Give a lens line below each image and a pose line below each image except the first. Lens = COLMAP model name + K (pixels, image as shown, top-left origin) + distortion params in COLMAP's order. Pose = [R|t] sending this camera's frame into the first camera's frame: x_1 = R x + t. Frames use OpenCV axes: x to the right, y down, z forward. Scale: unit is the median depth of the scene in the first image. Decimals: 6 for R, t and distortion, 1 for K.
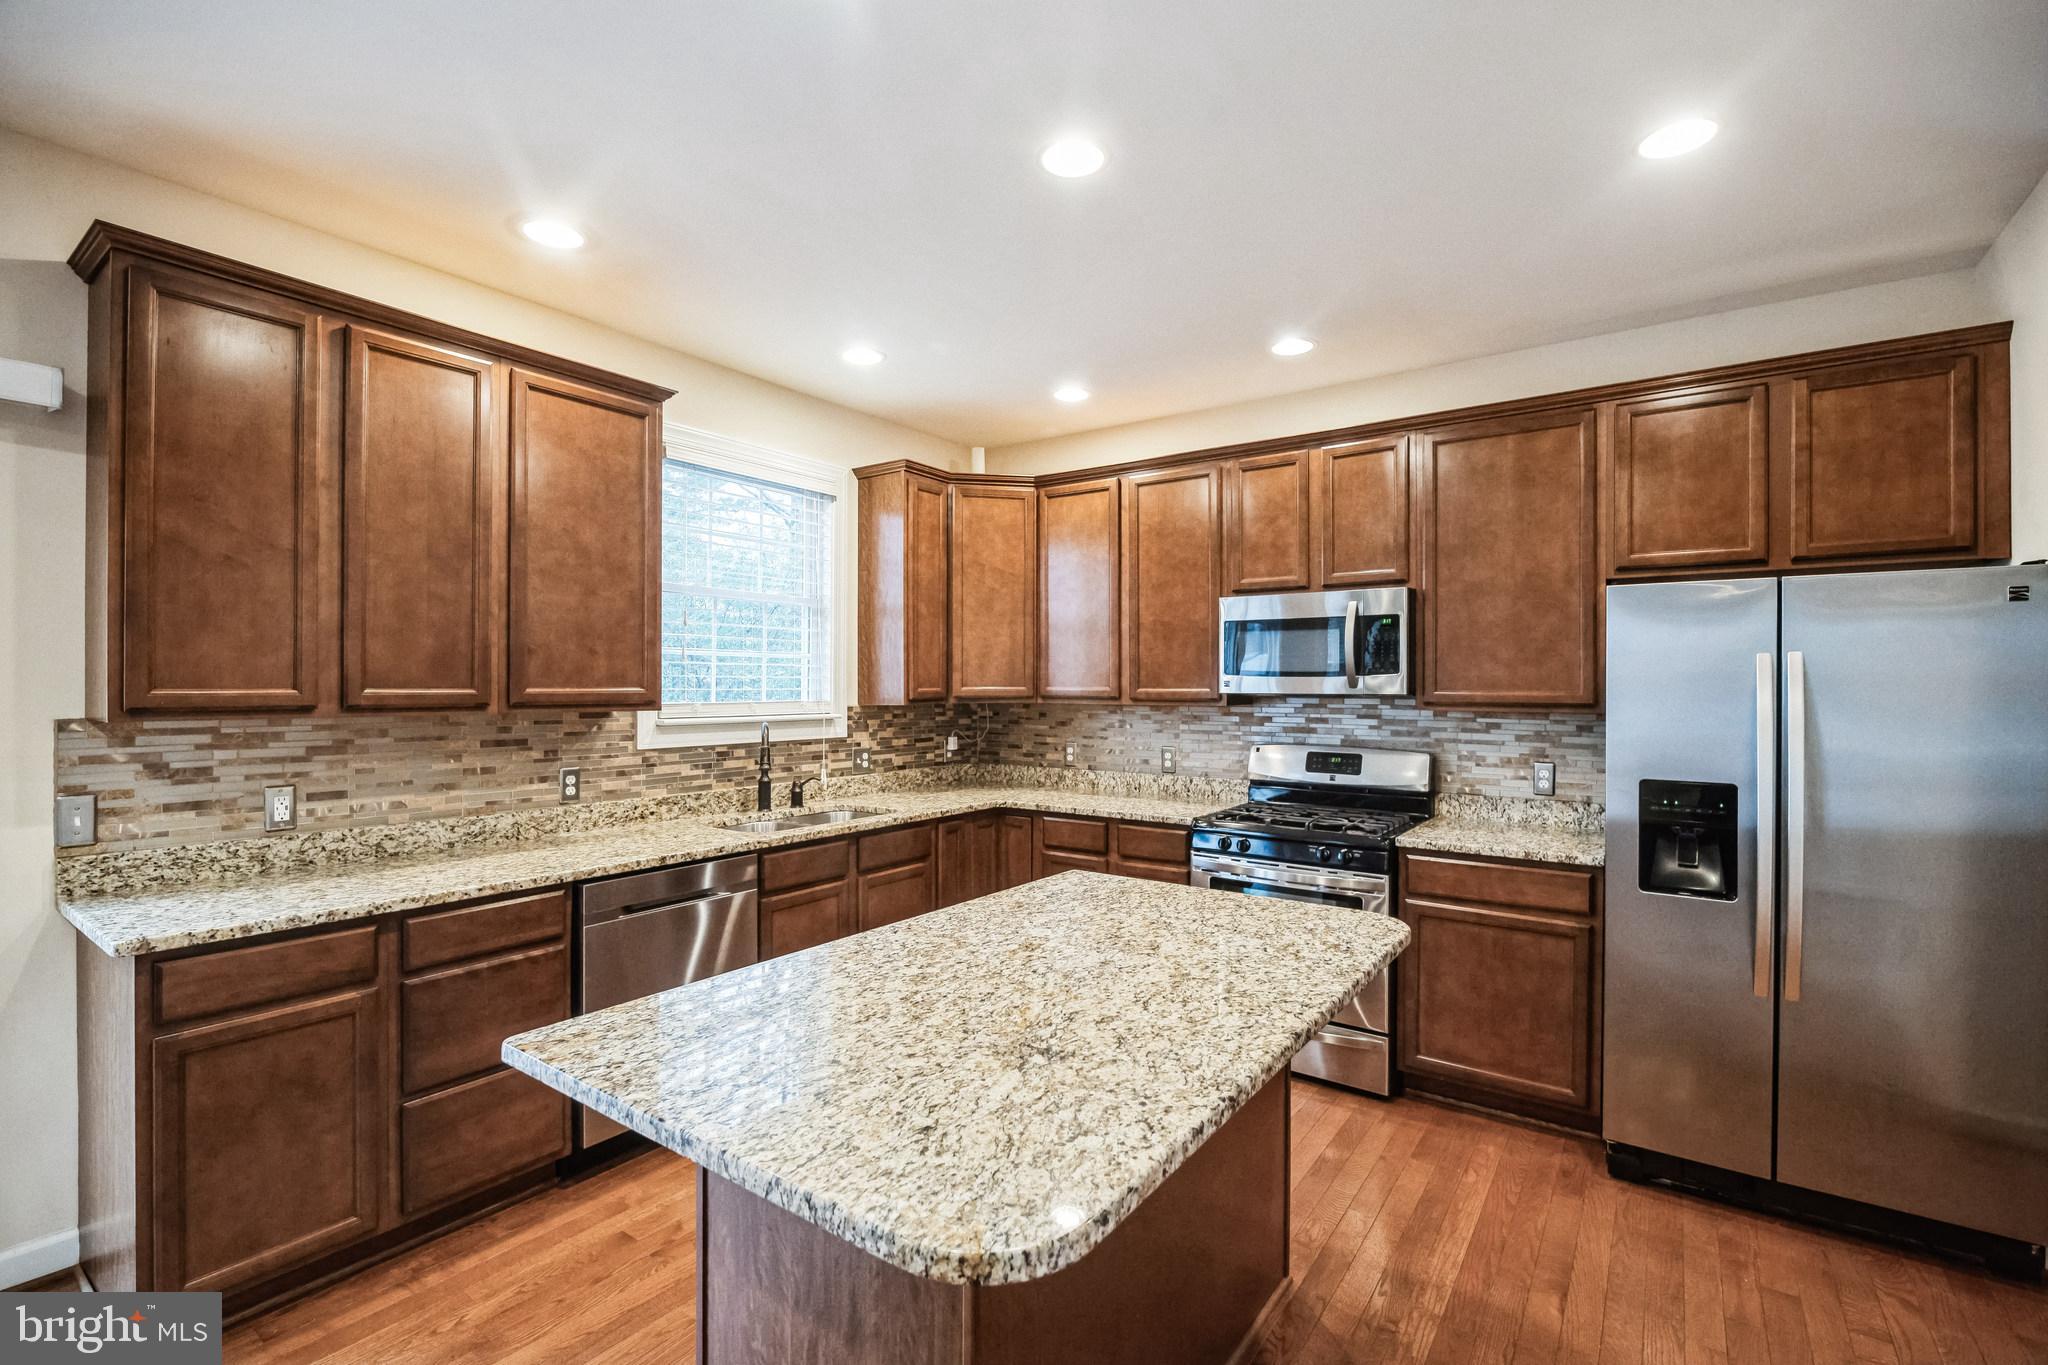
lens RADIAL K [[927.2, 0, 1045.2], [0, 927.2, 684.6], [0, 0, 1]] dist [-0.001150, -0.006682]
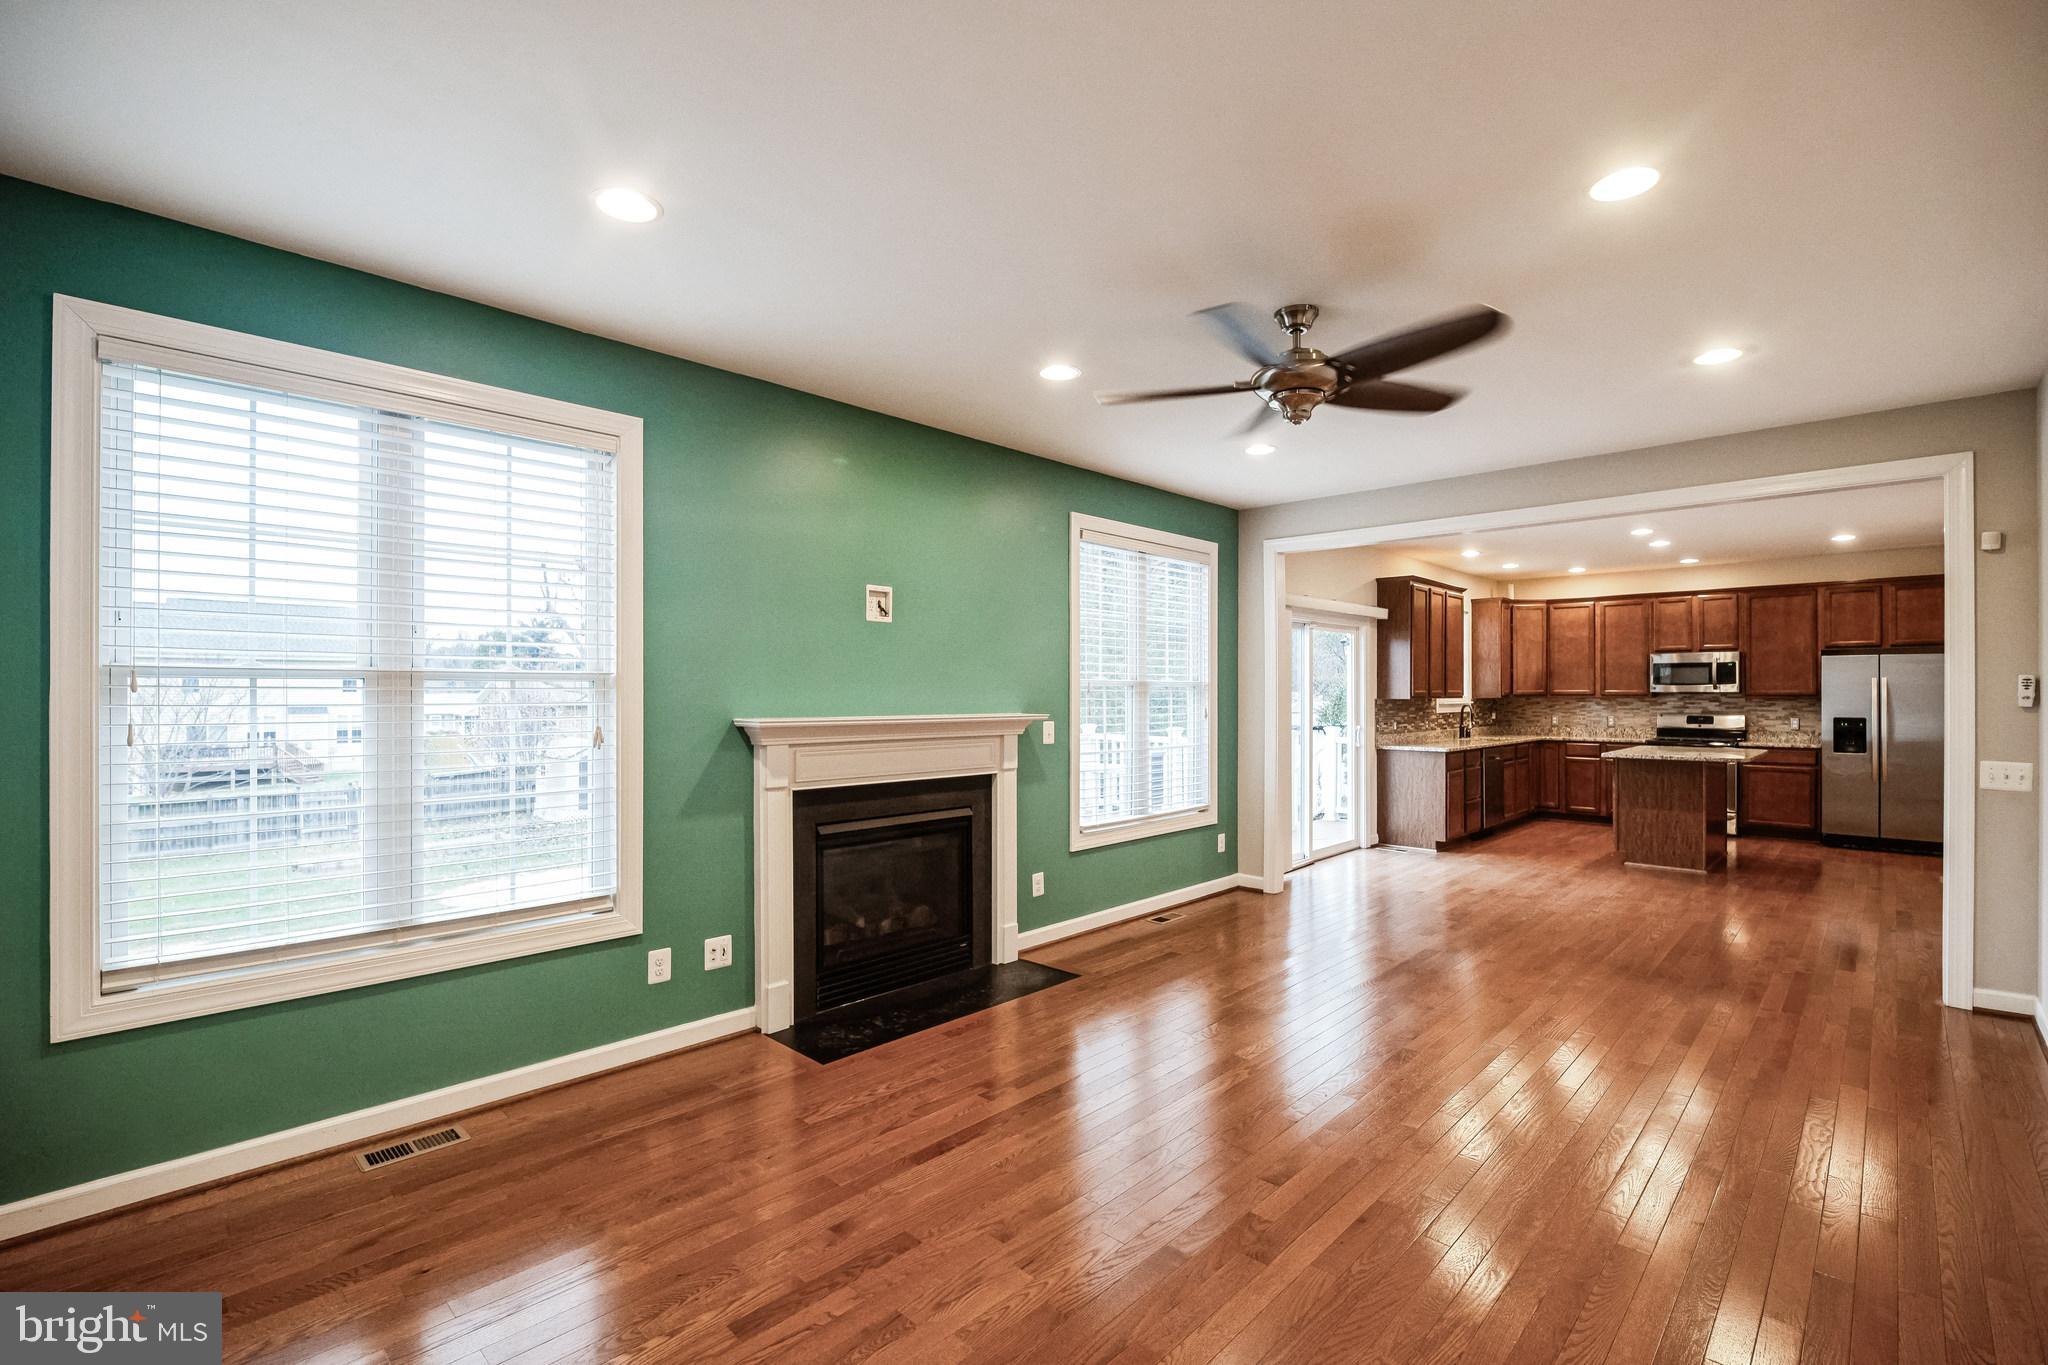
lens RADIAL K [[927.2, 0, 1038.1], [0, 927.2, 684.6], [0, 0, 1]] dist [-0.001150, -0.006682]
pose [[0.988750, -0.003080, -0.149547, -1.221082], [0.002219, 0.999980, -0.005925, 0.000078], [0.149563, 0.005526, 0.988737, -1.959818]]
